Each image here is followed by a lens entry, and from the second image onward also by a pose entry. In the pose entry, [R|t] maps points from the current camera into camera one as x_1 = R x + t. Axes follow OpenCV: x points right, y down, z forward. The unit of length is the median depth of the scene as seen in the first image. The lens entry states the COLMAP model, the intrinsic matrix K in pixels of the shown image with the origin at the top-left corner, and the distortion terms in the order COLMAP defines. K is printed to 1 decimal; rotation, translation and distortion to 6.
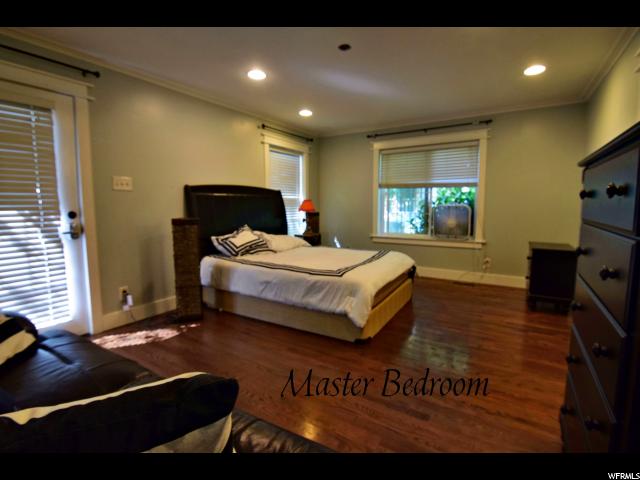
lens RADIAL K [[310.4, 0, 320.0], [0, 310.4, 240.0], [0, 0, 1]] dist [-0.001345, -0.000556]
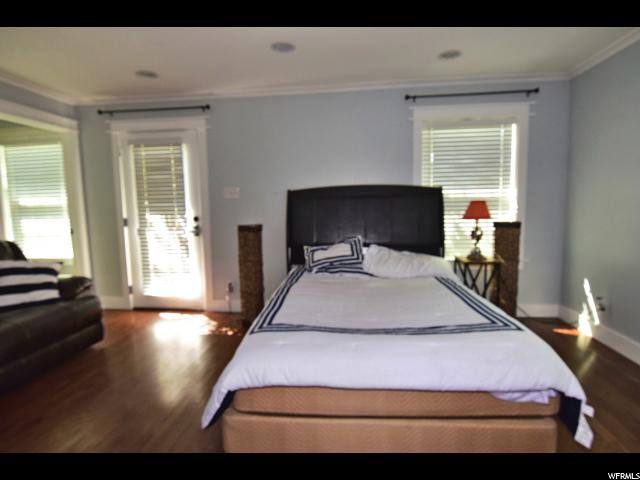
lens RADIAL K [[328.0, 0, 320.0], [0, 328.0, 240.0], [0, 0, 1]] dist [0.002204, 0.000149]
pose [[0.456634, 0.090220, -0.885068, 0.609615], [-0.087415, 0.994581, 0.056283, -0.101236], [0.885350, 0.051668, 0.462046, 0.713740]]
